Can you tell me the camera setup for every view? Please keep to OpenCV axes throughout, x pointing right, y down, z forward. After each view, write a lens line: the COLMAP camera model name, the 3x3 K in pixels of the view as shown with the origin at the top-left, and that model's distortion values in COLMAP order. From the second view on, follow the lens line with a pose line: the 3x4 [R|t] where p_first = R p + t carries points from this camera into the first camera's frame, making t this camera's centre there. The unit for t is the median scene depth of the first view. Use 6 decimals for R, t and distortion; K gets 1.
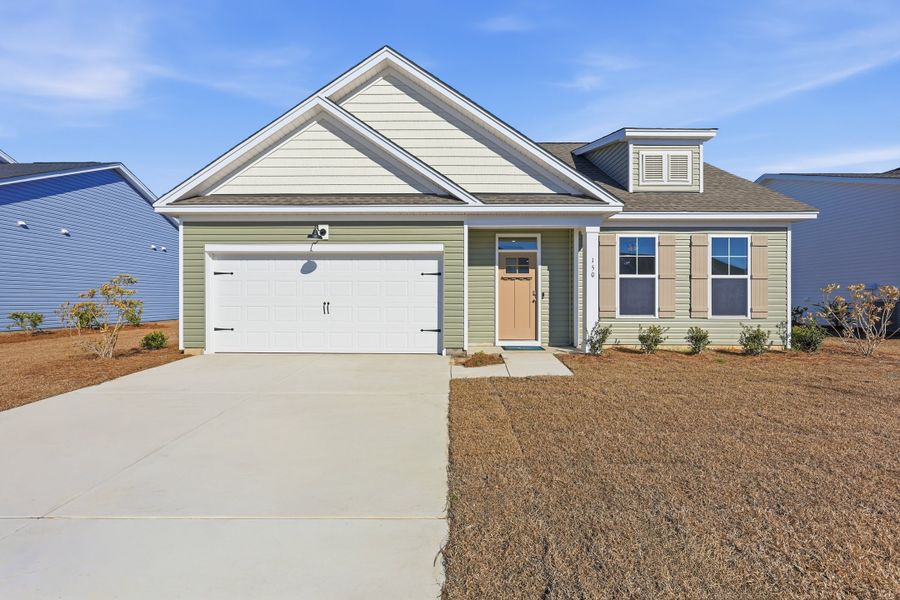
lens RADIAL K [[364.1, 0, 452.0], [0, 364.1, 301.0], [0, 0, 1]] dist [-0.001578, 0.000229]
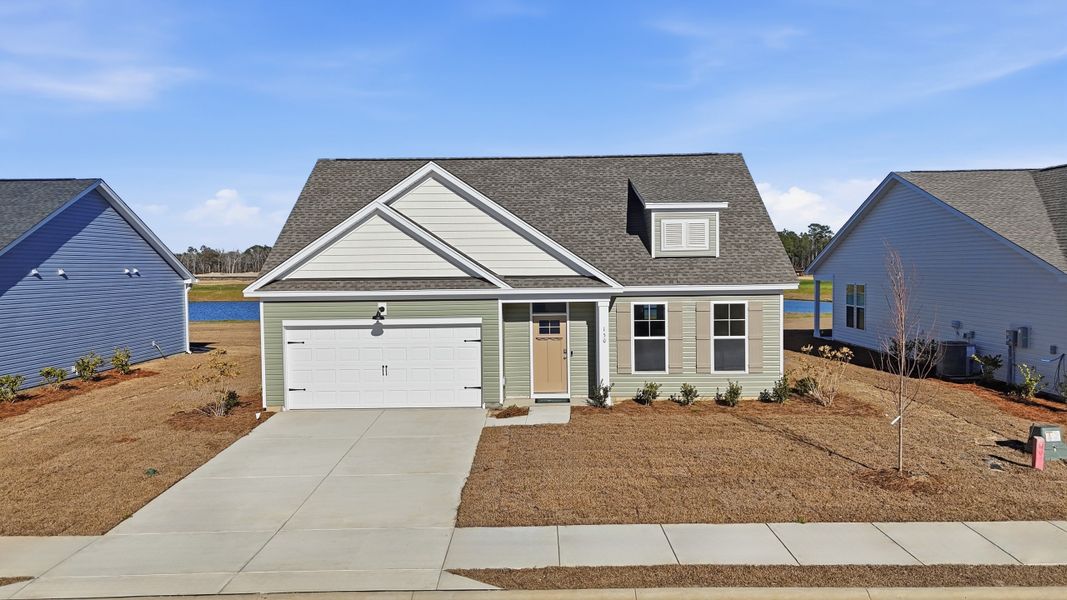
lens RADIAL K [[767.7, 0, 539.0], [0, 767.7, 302.2], [0, 0, 1]] dist [0.062073, -0.003513]
pose [[0.999901, -0.014057, 0.000169, 0.164774], [0.014037, 0.999003, 0.042382, -0.306405], [-0.000765, -0.042376, 0.999101, -1.525753]]
